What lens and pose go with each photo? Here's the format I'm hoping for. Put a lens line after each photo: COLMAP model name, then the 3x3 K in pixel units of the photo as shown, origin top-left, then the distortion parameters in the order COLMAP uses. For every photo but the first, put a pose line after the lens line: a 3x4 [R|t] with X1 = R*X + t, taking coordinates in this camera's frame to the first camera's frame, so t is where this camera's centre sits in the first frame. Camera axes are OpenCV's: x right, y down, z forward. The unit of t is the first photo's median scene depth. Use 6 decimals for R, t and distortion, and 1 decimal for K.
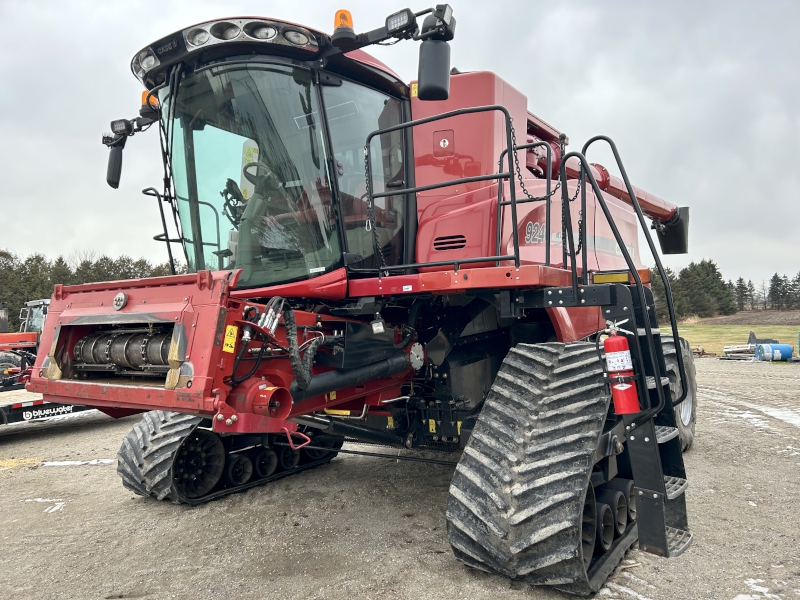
lens RADIAL K [[600.9, 0, 398.5], [0, 600.9, 298.5], [0, 0, 1]] dist [0.025994, -0.012831]
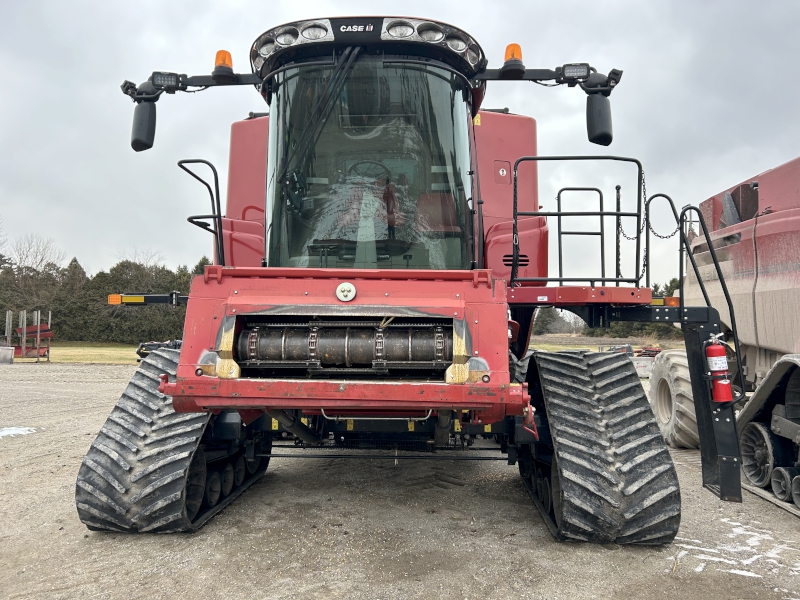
lens RADIAL K [[600.9, 0, 396.6], [0, 600.9, 301.6], [0, 0, 1]] dist [0.025994, -0.012831]
pose [[0.855919, 0.066346, 0.512836, -0.817108], [-0.054932, 0.997789, -0.037403, 0.046876], [-0.514184, 0.003843, 0.857672, 0.165405]]
